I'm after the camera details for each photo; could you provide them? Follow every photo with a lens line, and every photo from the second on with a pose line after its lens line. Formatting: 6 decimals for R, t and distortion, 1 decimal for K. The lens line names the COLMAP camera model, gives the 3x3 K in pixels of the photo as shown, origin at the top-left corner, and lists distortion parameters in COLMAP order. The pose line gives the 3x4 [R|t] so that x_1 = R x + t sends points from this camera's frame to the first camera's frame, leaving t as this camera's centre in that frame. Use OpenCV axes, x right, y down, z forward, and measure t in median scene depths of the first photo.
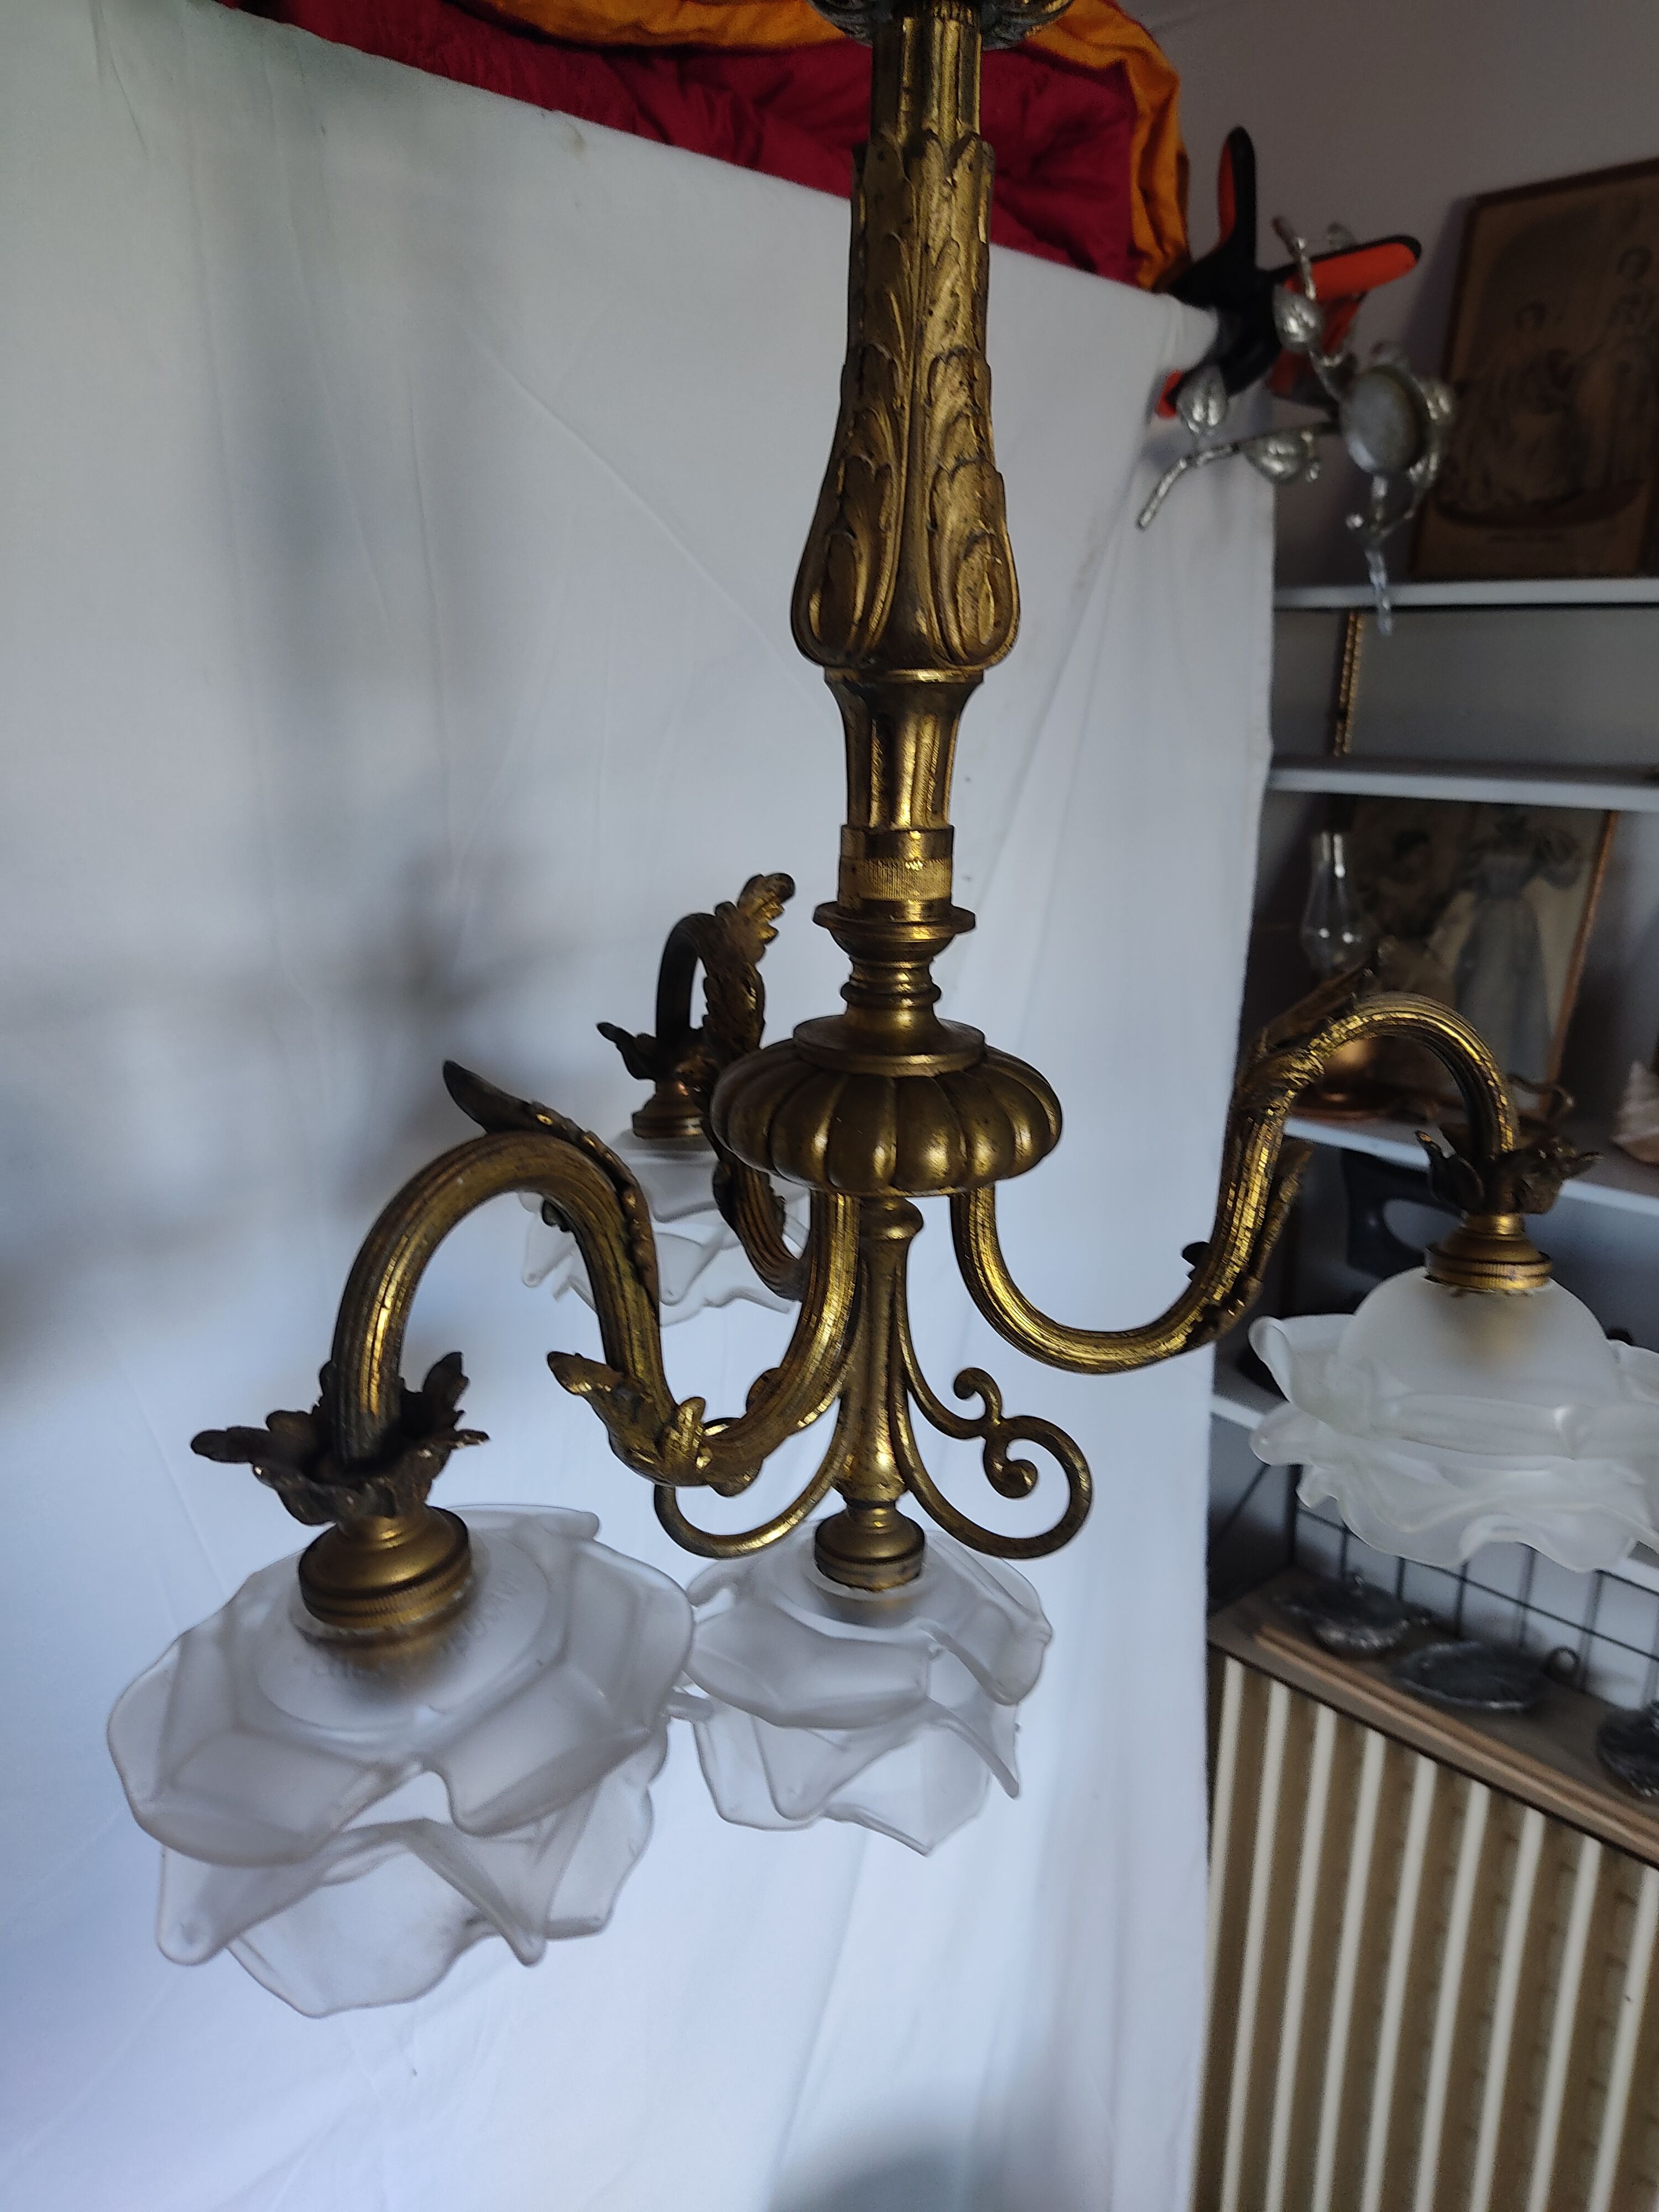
lens RADIAL K [[1685.6, 0, 834.8], [0, 1685.6, 1122.2], [0, 0, 1]] dist [0.125226, -0.239958]
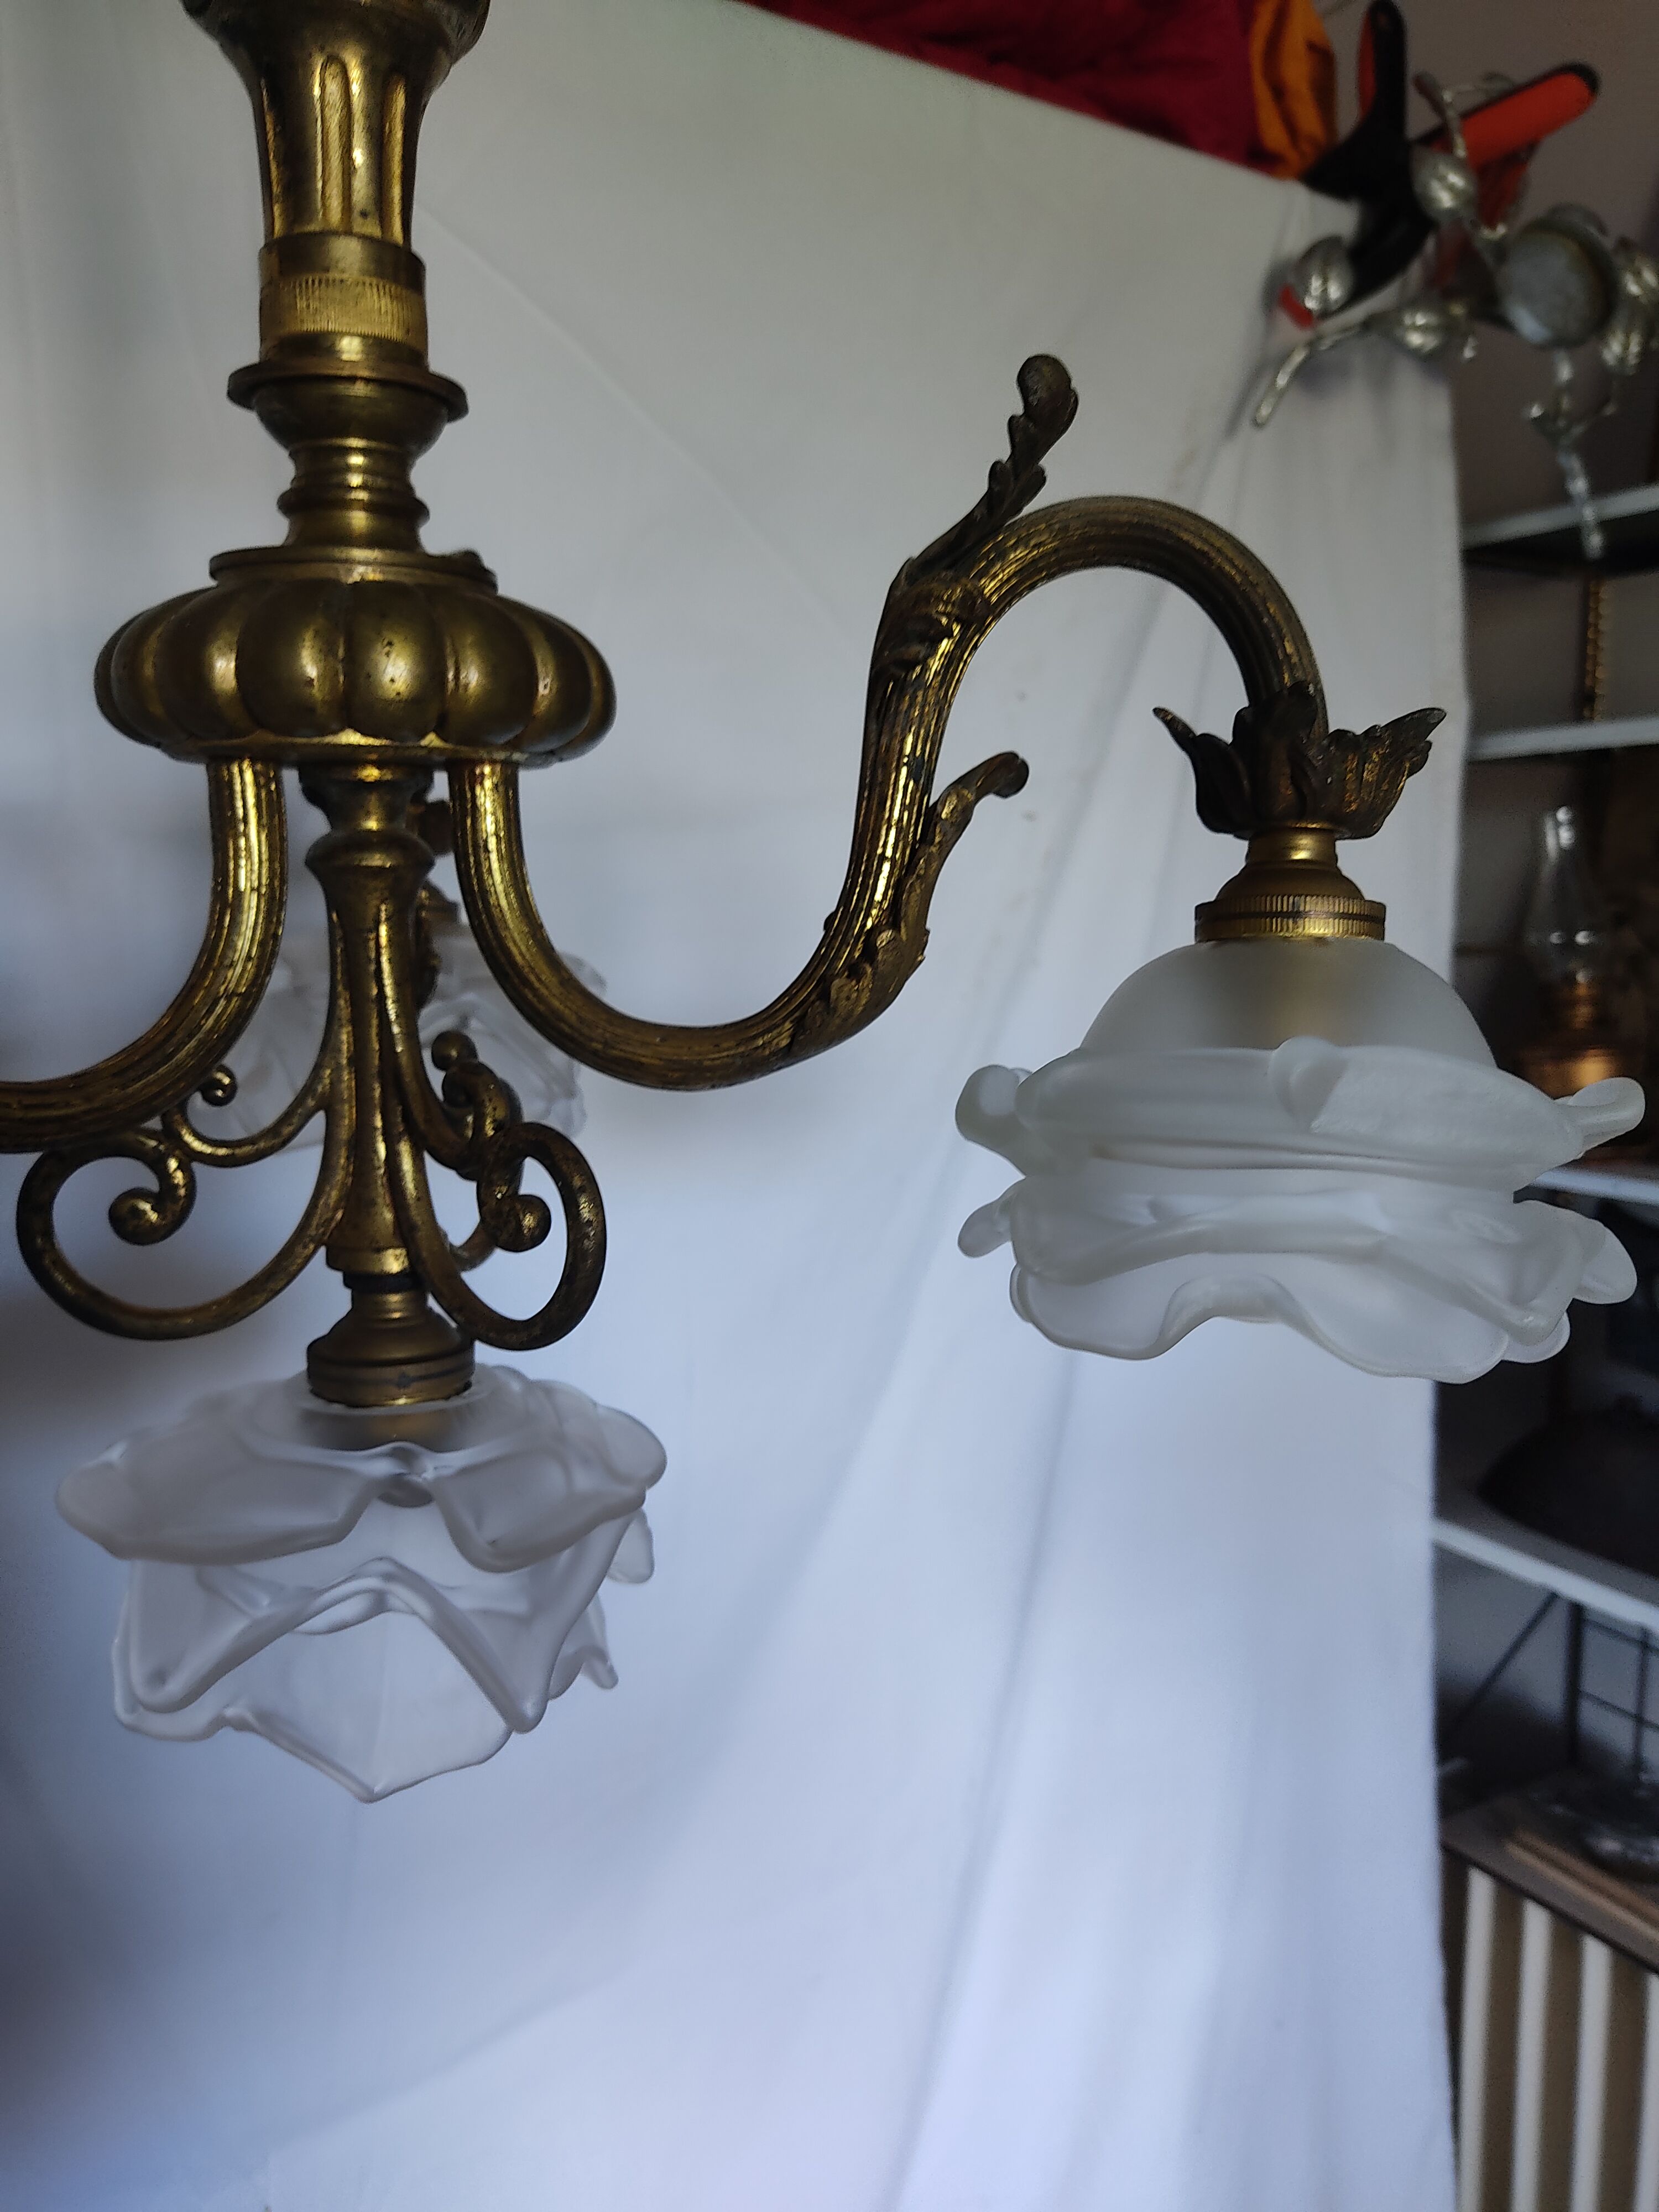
lens RADIAL K [[1716.4, 0, 859.5], [0, 1716.4, 1165.6], [0, 0, 1]] dist [-0.006479, -0.010749]
pose [[0.973686, -0.001650, -0.227888, 0.377115], [-0.026131, 0.992570, -0.118837, 0.257971], [0.226391, 0.121665, 0.966408, 0.366811]]
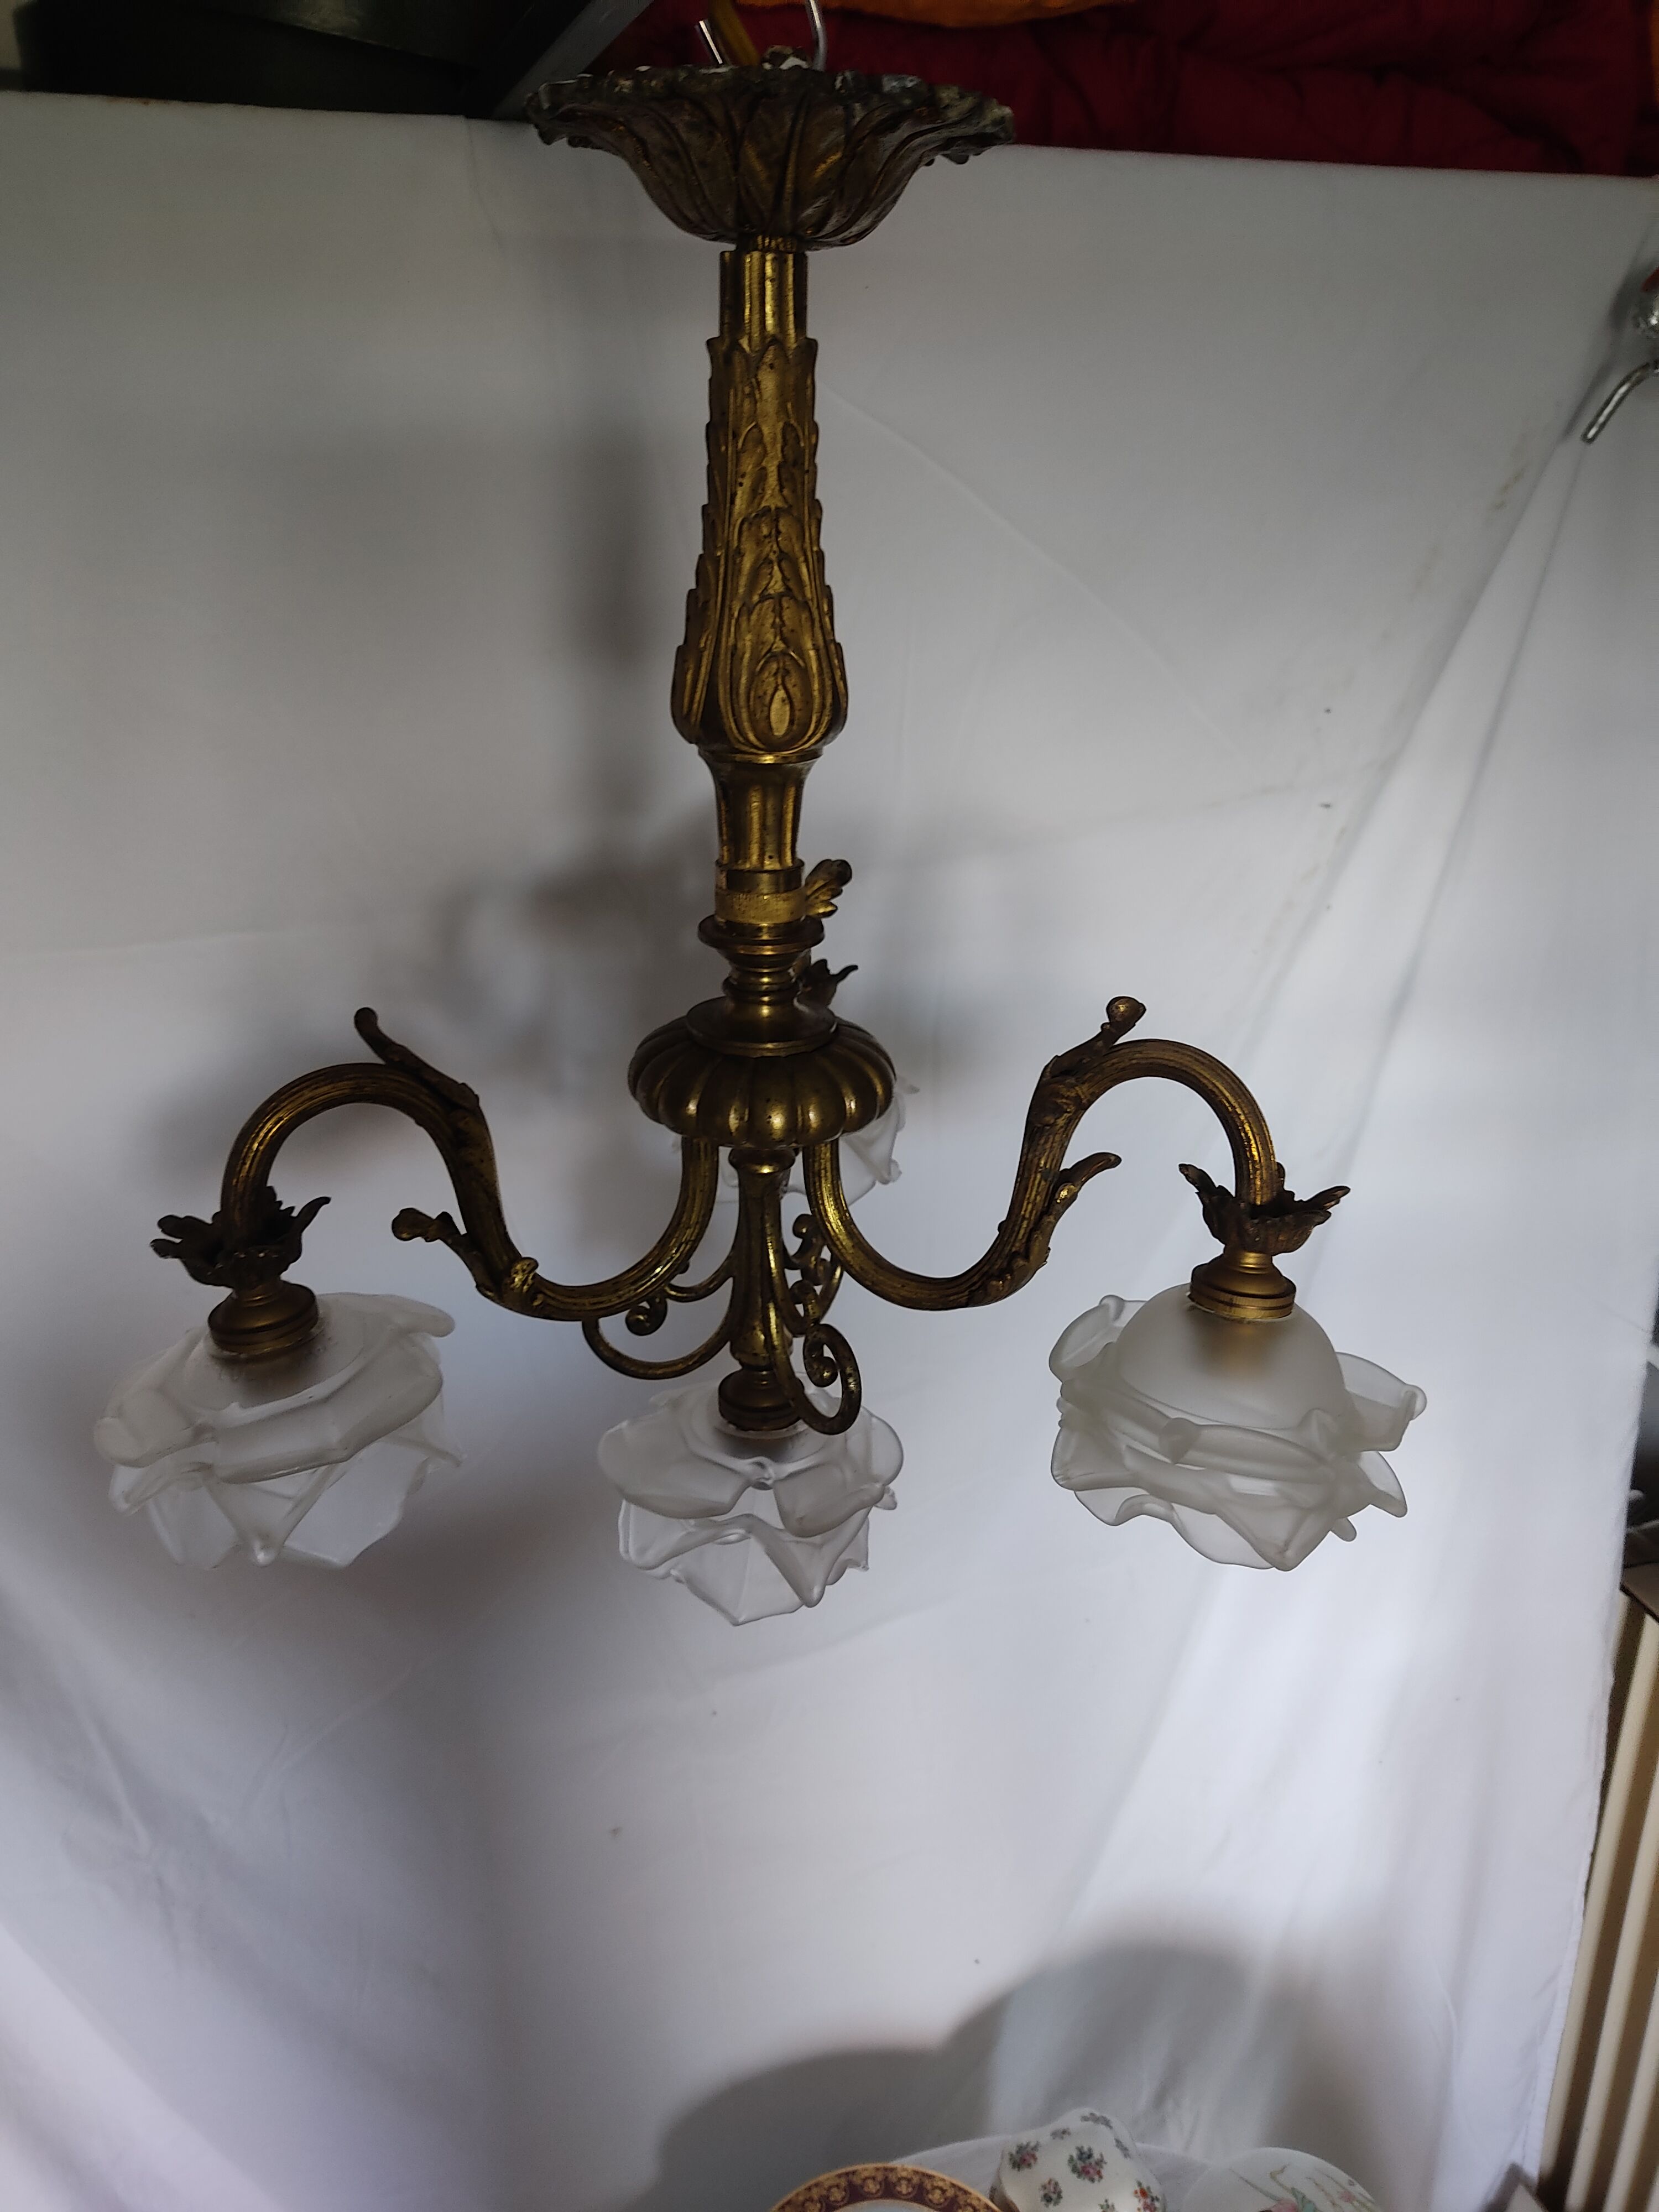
lens RADIAL K [[1685.6, 0, 834.8], [0, 1685.6, 1122.2], [0, 0, 1]] dist [0.125226, -0.239958]
pose [[0.873659, 0.167375, -0.456843, 0.651617], [-0.117400, 0.983742, 0.135903, -0.147791], [0.472163, -0.065100, 0.879104, -0.114630]]
